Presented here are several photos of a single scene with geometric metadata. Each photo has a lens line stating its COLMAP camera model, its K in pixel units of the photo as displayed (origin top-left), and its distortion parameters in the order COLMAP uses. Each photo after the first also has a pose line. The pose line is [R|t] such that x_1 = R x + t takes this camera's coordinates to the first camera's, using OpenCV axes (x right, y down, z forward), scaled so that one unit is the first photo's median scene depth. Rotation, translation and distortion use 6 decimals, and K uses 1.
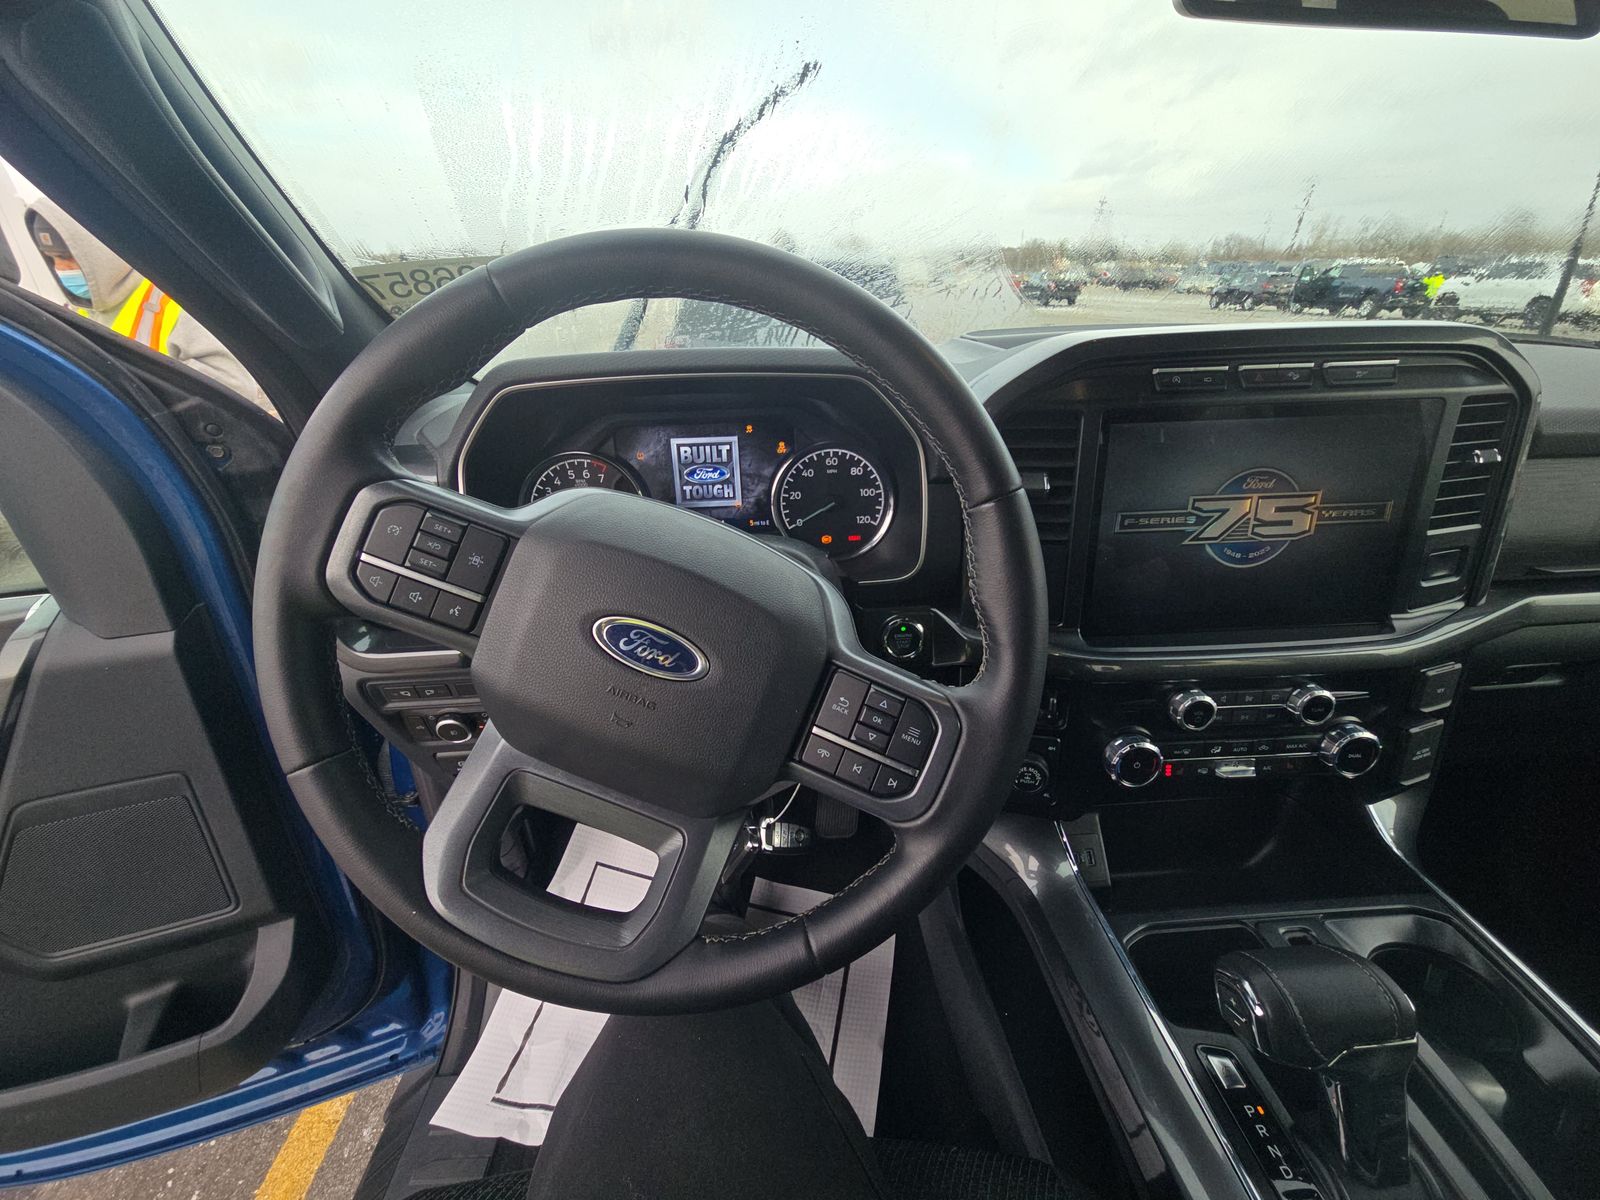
lens RADIAL K [[631.8, 0, 810.2], [0, 631.8, 598.2], [0, 0, 1]] dist [-0.002288, -0.003243]
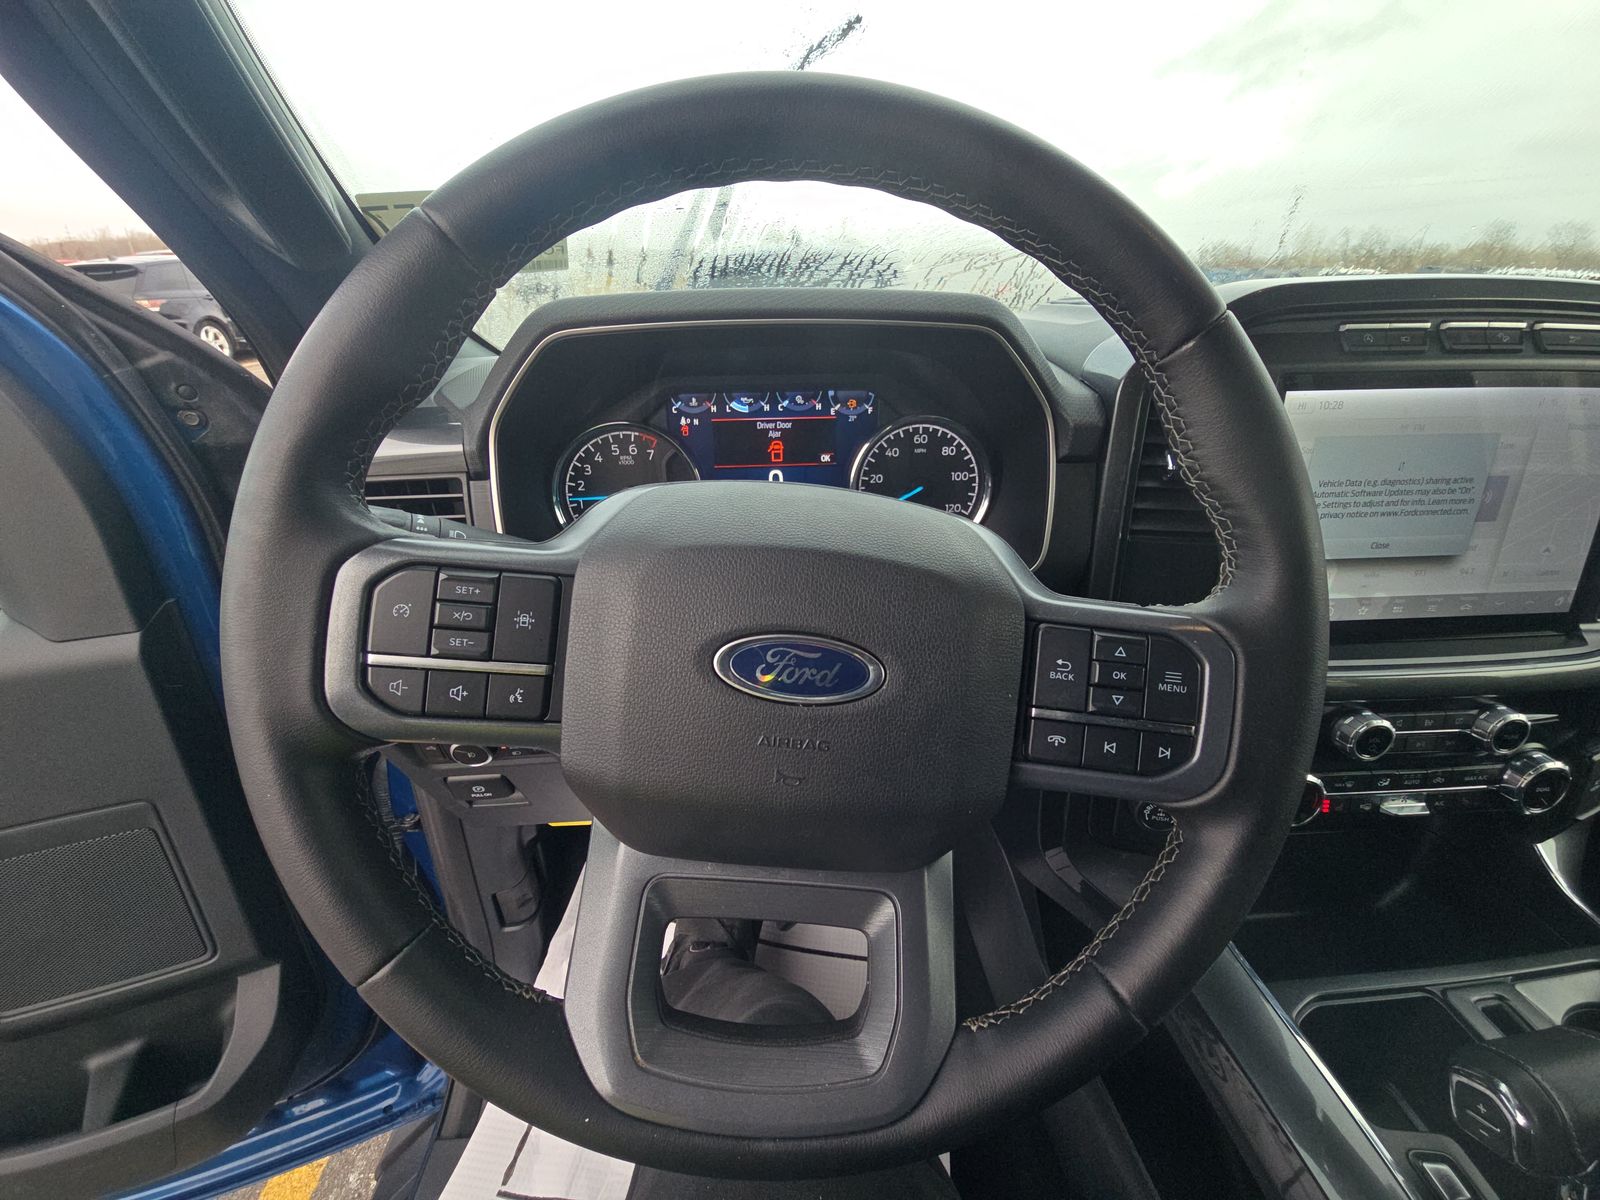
lens RADIAL K [[631.8, 0, 792.4], [0, 631.8, 608.9], [0, 0, 1]] dist [-0.002288, -0.003243]
pose [[0.999890, 0.009823, 0.011069, -0.148605], [-0.009920, 0.999913, 0.008731, 0.007017], [-0.010983, -0.008840, 0.999901, 0.150847]]
